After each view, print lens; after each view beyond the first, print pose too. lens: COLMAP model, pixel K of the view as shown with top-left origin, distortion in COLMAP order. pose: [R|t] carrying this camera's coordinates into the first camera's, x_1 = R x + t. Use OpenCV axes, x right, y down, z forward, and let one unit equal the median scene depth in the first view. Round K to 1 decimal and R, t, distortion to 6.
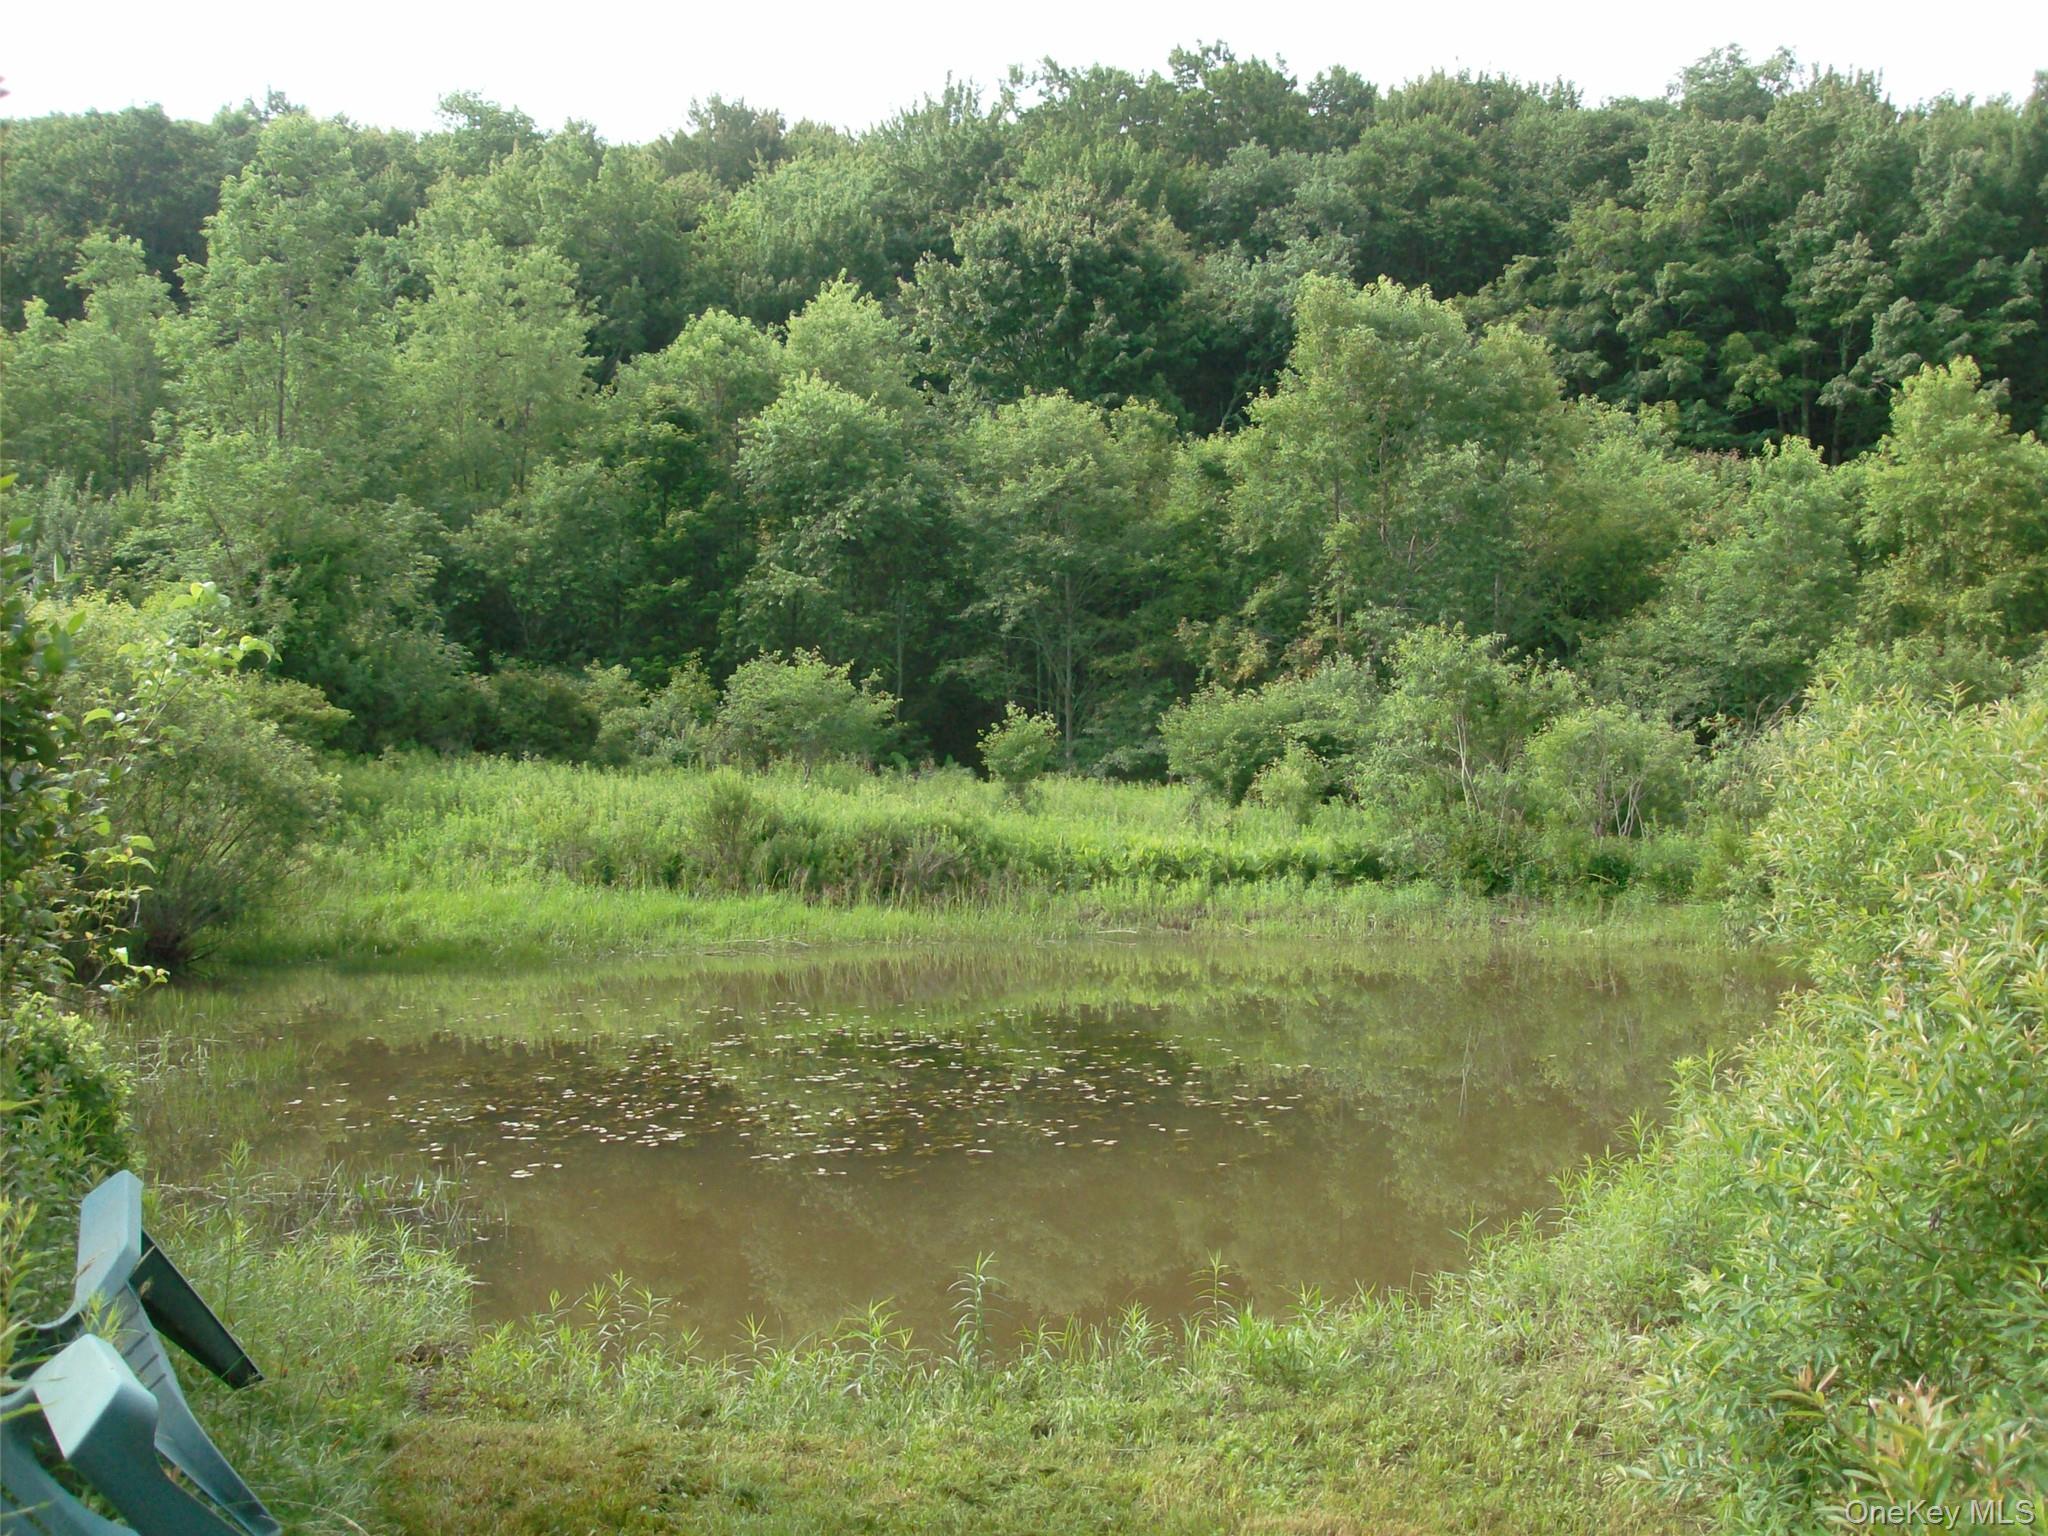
lens RADIAL K [[2127.7, 0, 1036.8], [0, 2127.7, 781.3], [0, 0, 1]] dist [-0.171560, 0.137112]
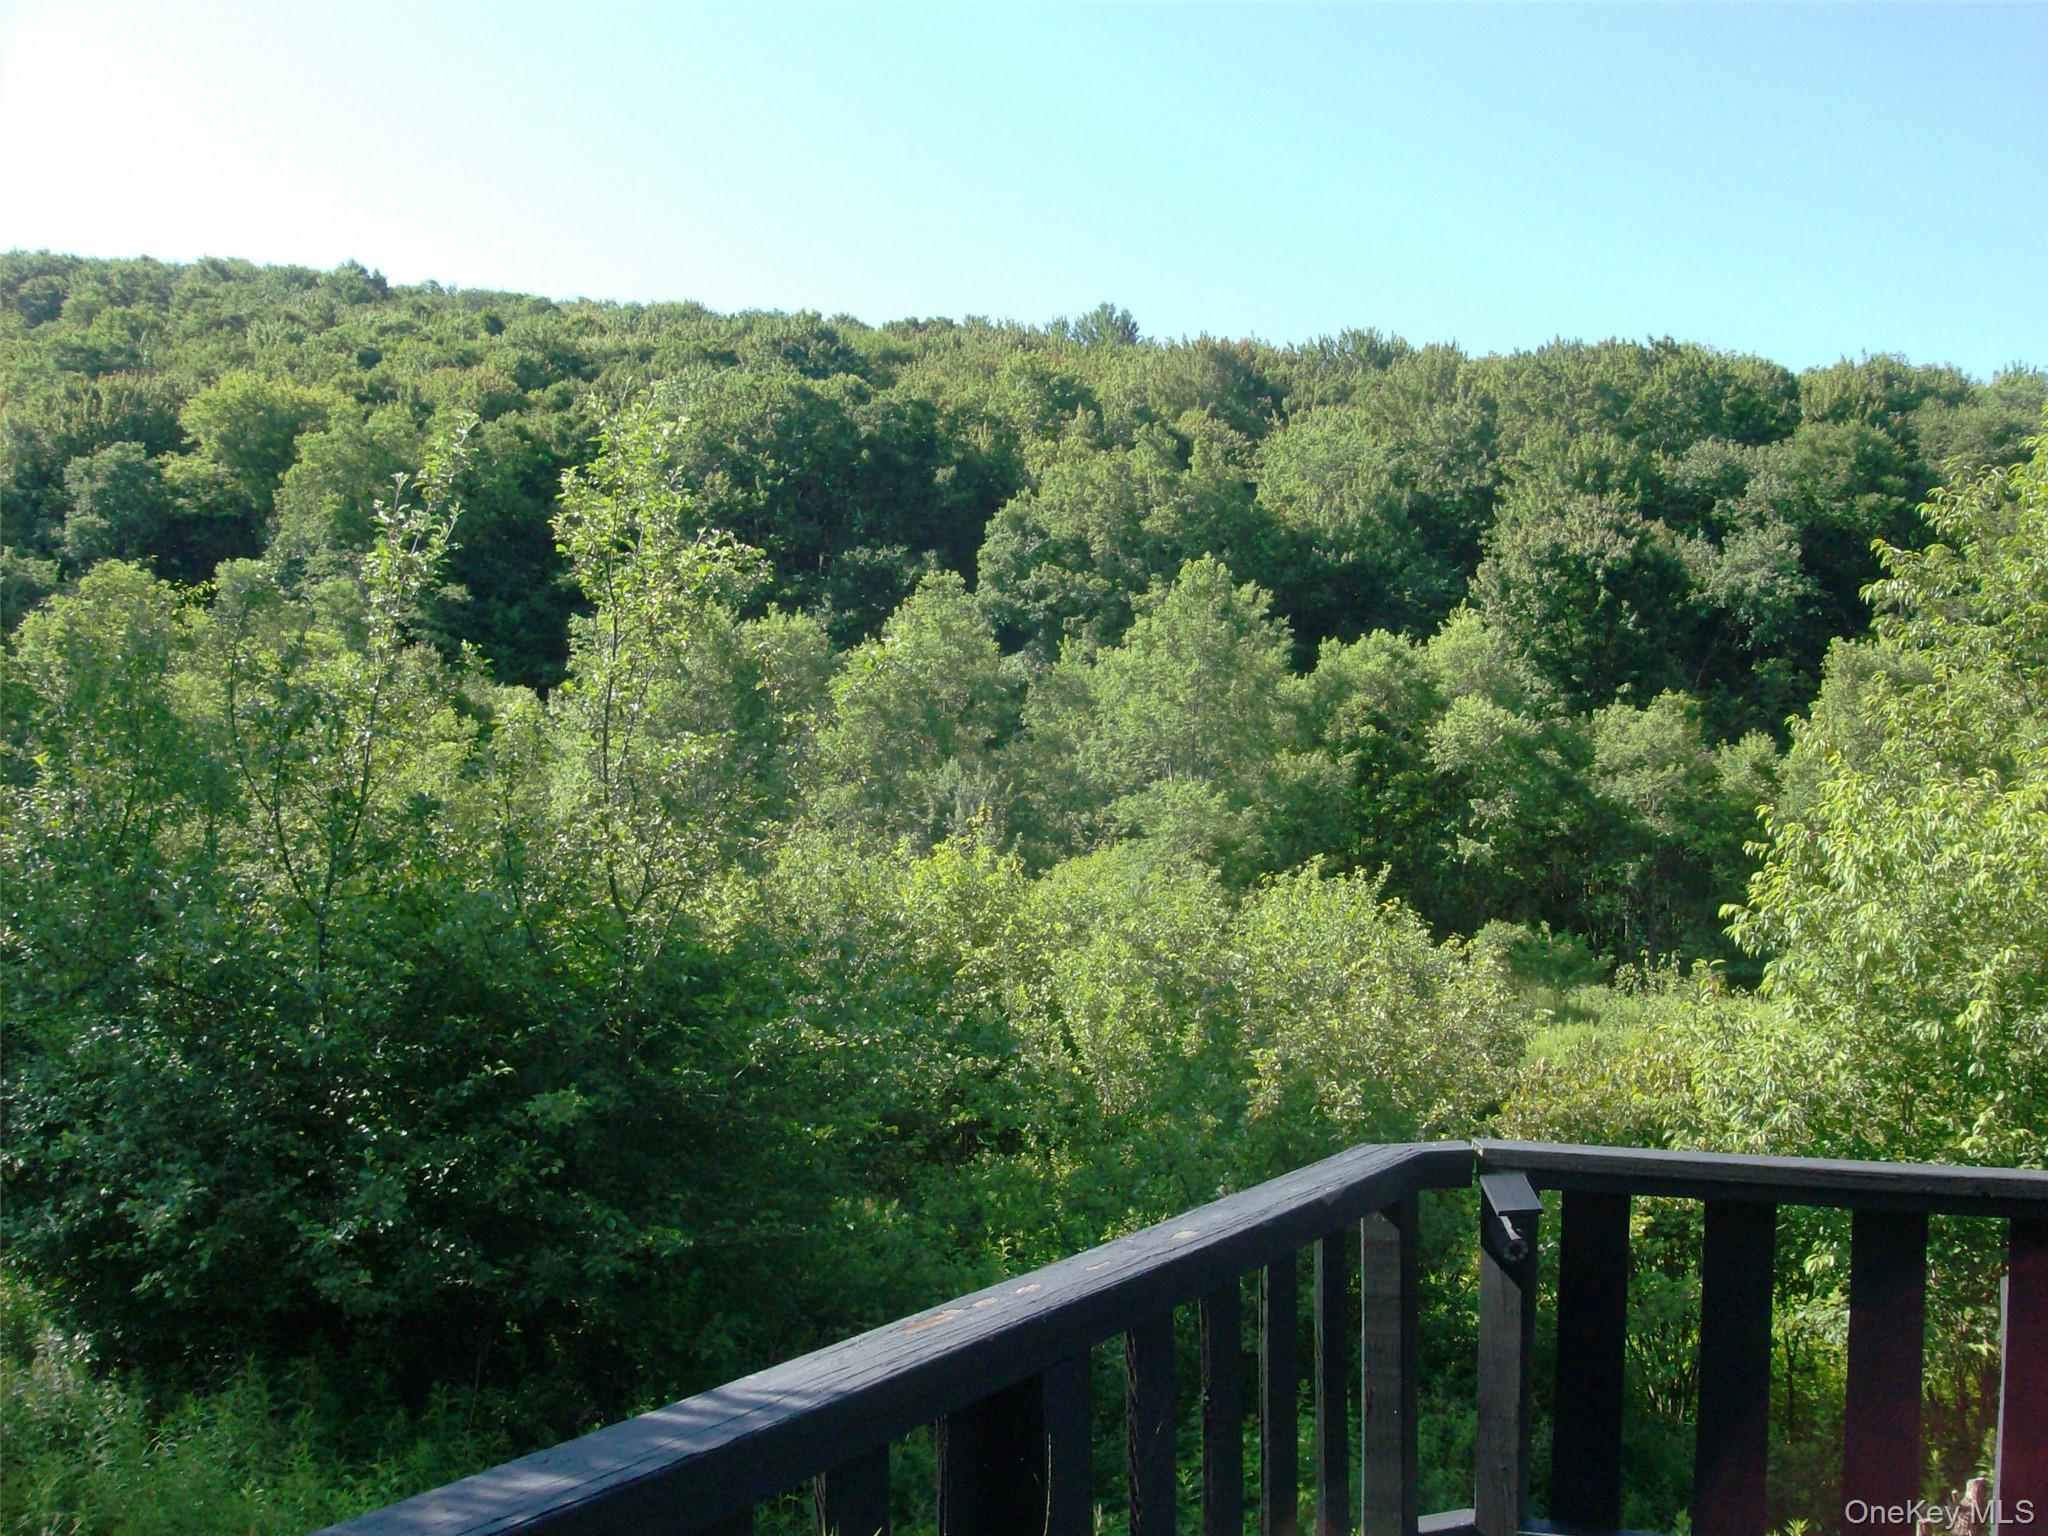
lens RADIAL K [[2127.7, 0, 1036.8], [0, 2127.7, 781.3], [0, 0, 1]] dist [-0.171560, 0.137112]
pose [[0.991829, 0.016919, -0.126449, -0.170219], [-0.021442, 0.999175, -0.034494, -0.060397], [0.125761, 0.036923, 0.991373, -0.358909]]
